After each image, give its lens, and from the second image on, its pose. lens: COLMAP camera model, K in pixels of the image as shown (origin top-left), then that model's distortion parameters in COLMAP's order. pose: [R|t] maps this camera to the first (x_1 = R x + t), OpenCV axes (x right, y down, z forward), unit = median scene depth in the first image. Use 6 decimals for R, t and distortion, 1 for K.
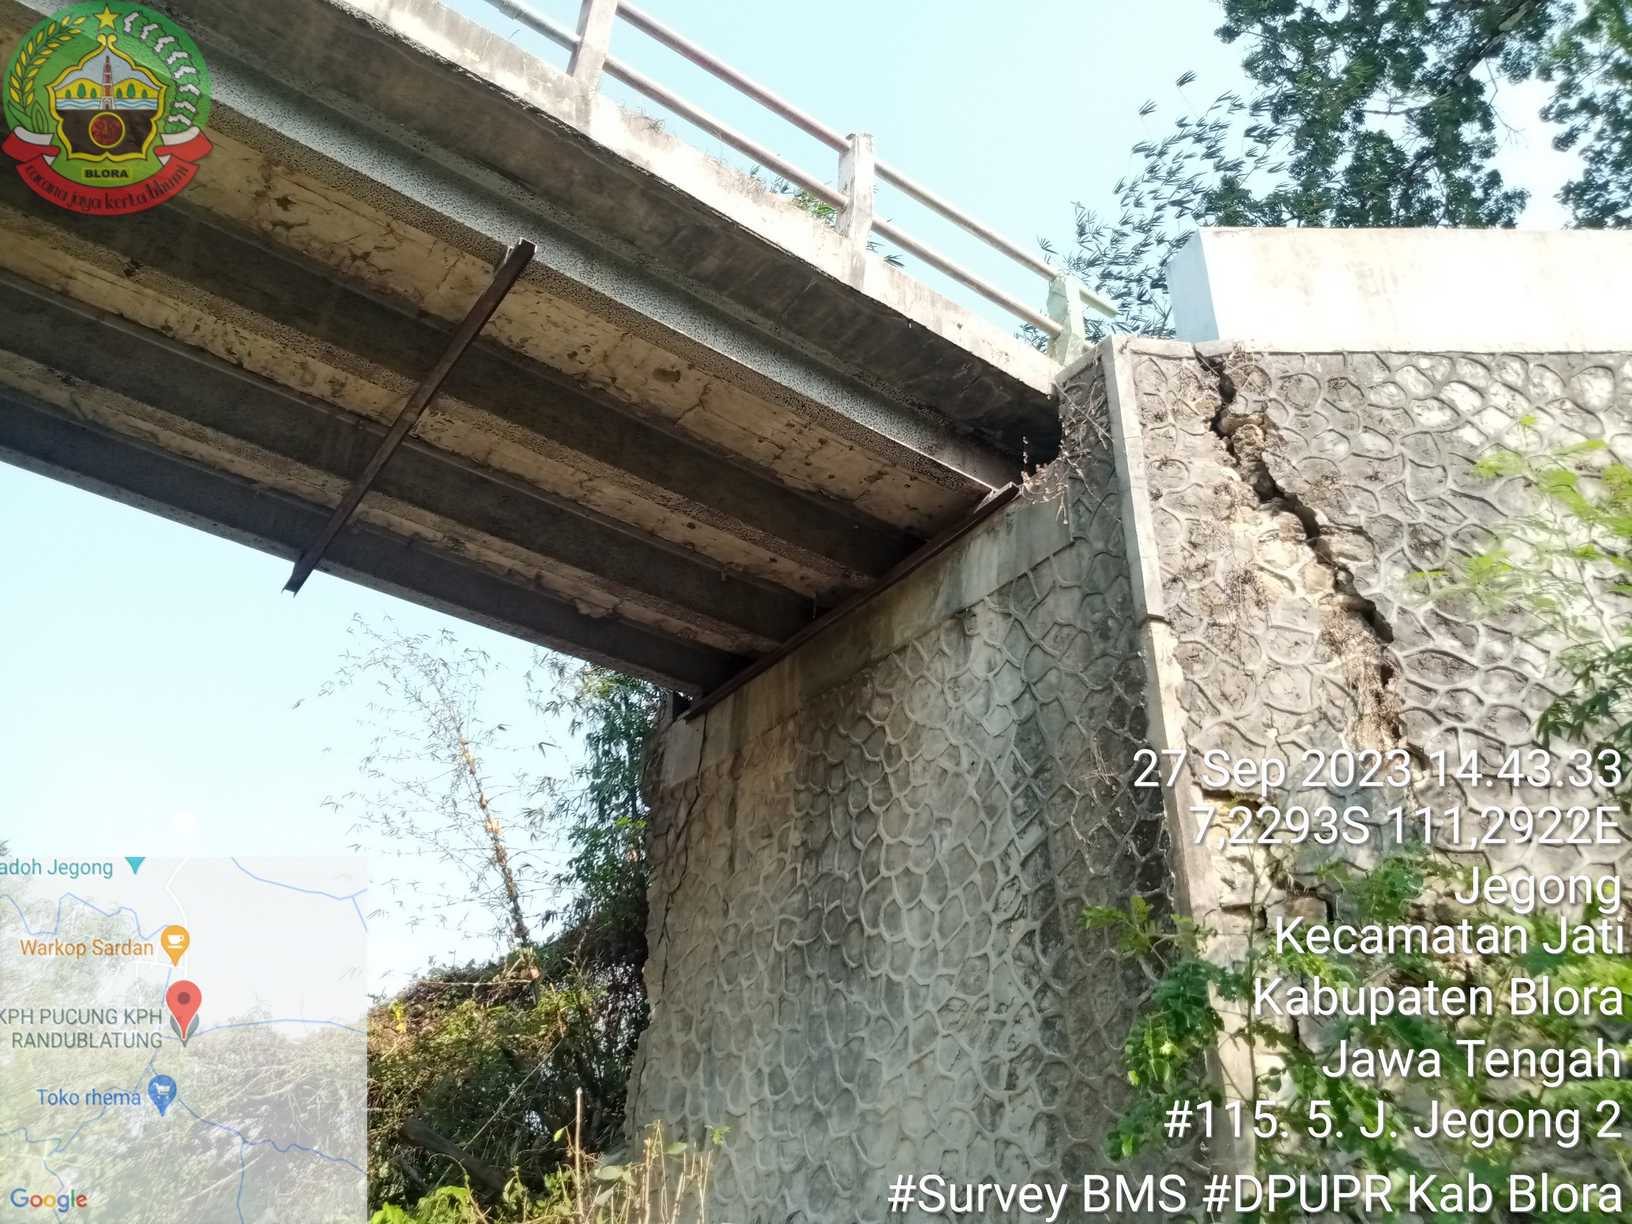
lens RADIAL K [[1325.9, 0, 794.3], [0, 1325.9, 606.1], [0, 0, 1]] dist [0.061619, -0.139433]
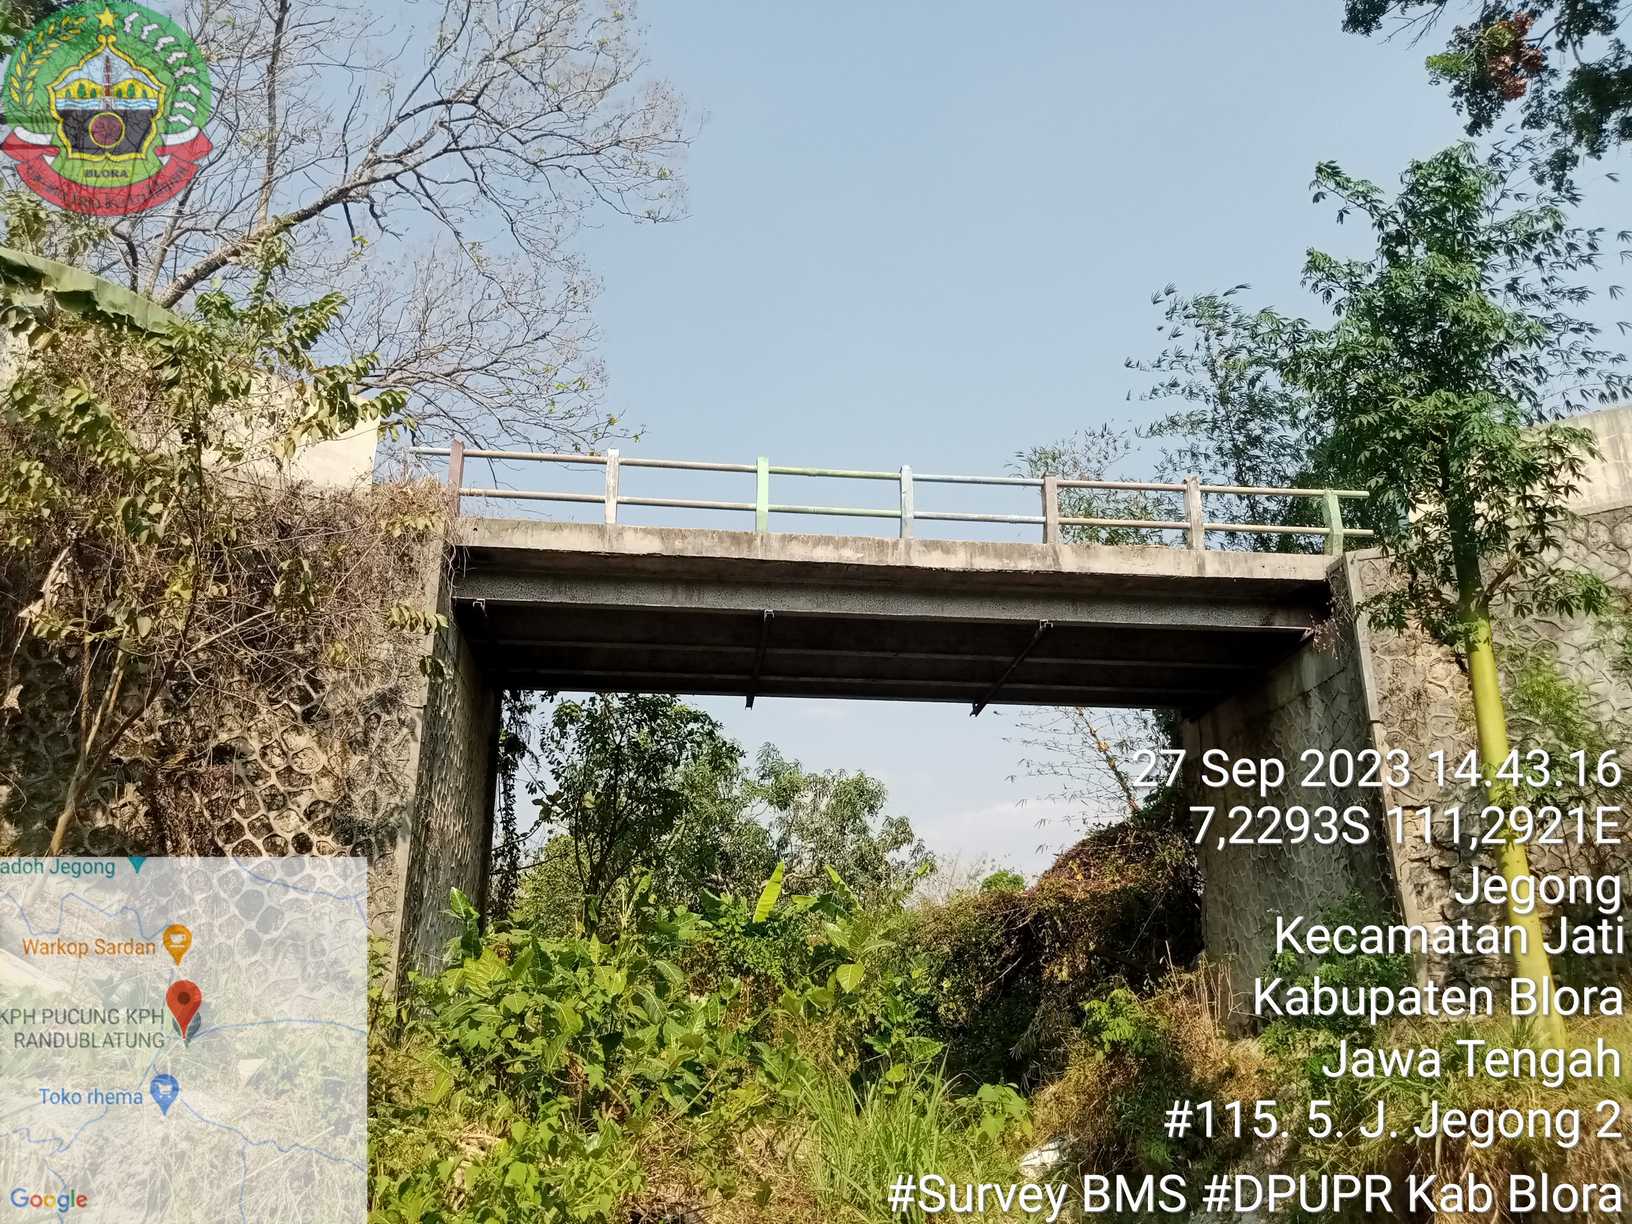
lens RADIAL K [[1325.9, 0, 826.8], [0, 1325.9, 612.9], [0, 0, 1]] dist [0.061619, -0.139433]
pose [[0.878266, -0.196434, -0.435962, 0.436613], [0.279935, 0.950376, 0.135726, -0.644072], [0.387667, -0.241245, 0.889672, -1.113733]]
